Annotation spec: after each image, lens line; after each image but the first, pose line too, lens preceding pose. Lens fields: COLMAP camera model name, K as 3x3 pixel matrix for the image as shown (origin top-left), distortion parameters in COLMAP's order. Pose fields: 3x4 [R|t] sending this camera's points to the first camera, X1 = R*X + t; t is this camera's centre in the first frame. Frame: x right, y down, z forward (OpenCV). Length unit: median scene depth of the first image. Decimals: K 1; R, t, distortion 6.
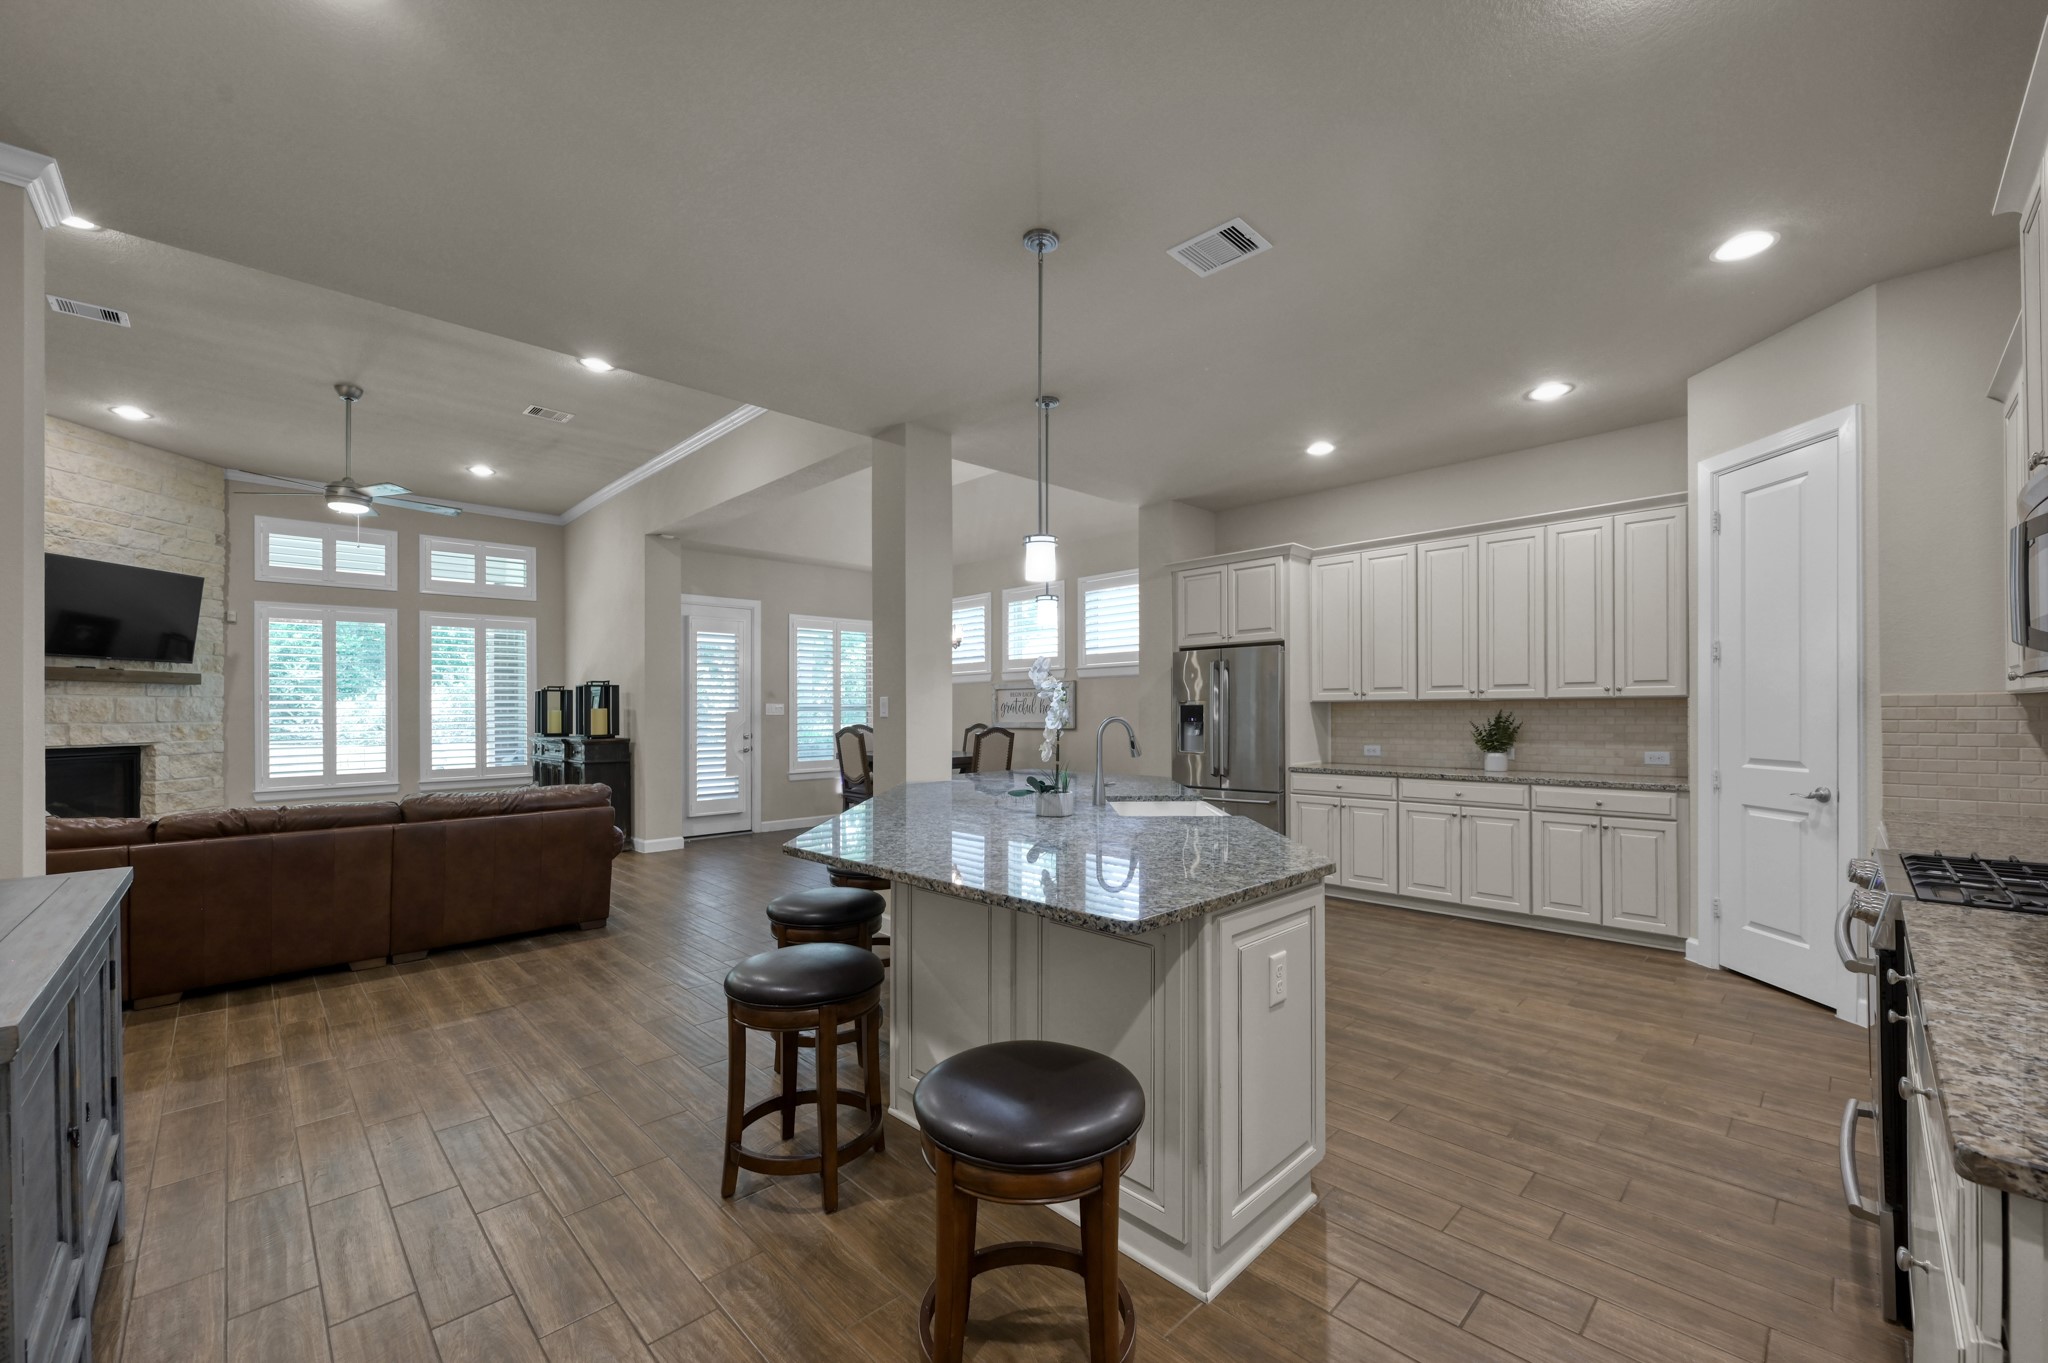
lens RADIAL K [[811.7, 0, 1028.7], [0, 811.7, 711.7], [0, 0, 1]] dist [0.000690, 0.000045]
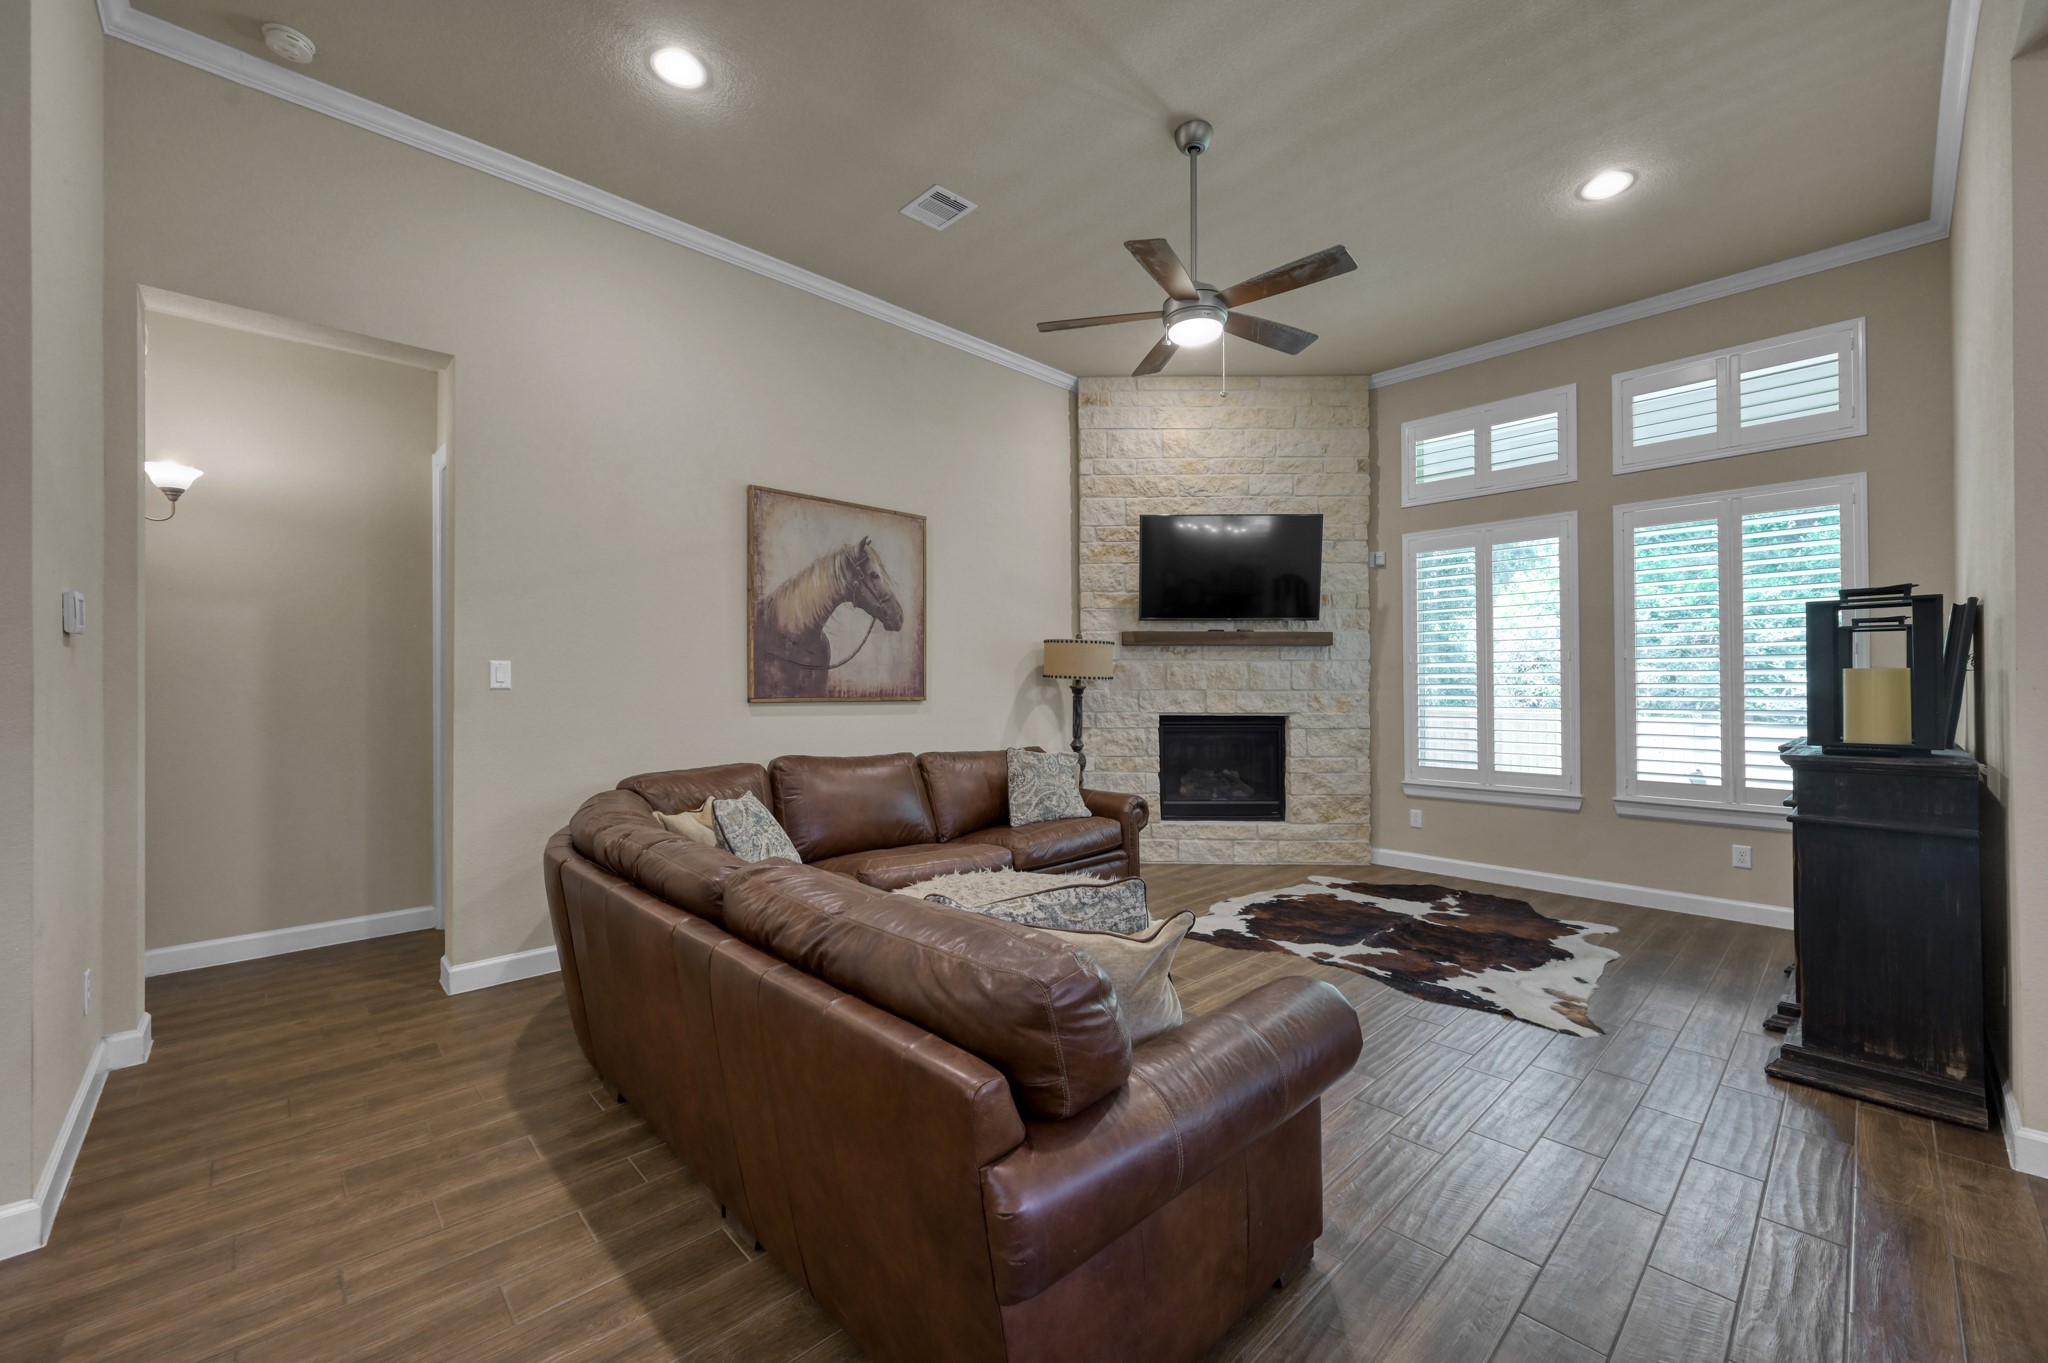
lens RADIAL K [[803.4, 0, 1024.0], [0, 803.4, 681.5], [0, 0, 1]] dist [-0.000032, 0.000041]
pose [[-0.015006, 0.001908, -0.999886, -0.197743], [-0.001654, 0.999997, 0.001933, 0.002504], [0.999886, 0.001683, -0.015003, 0.699573]]
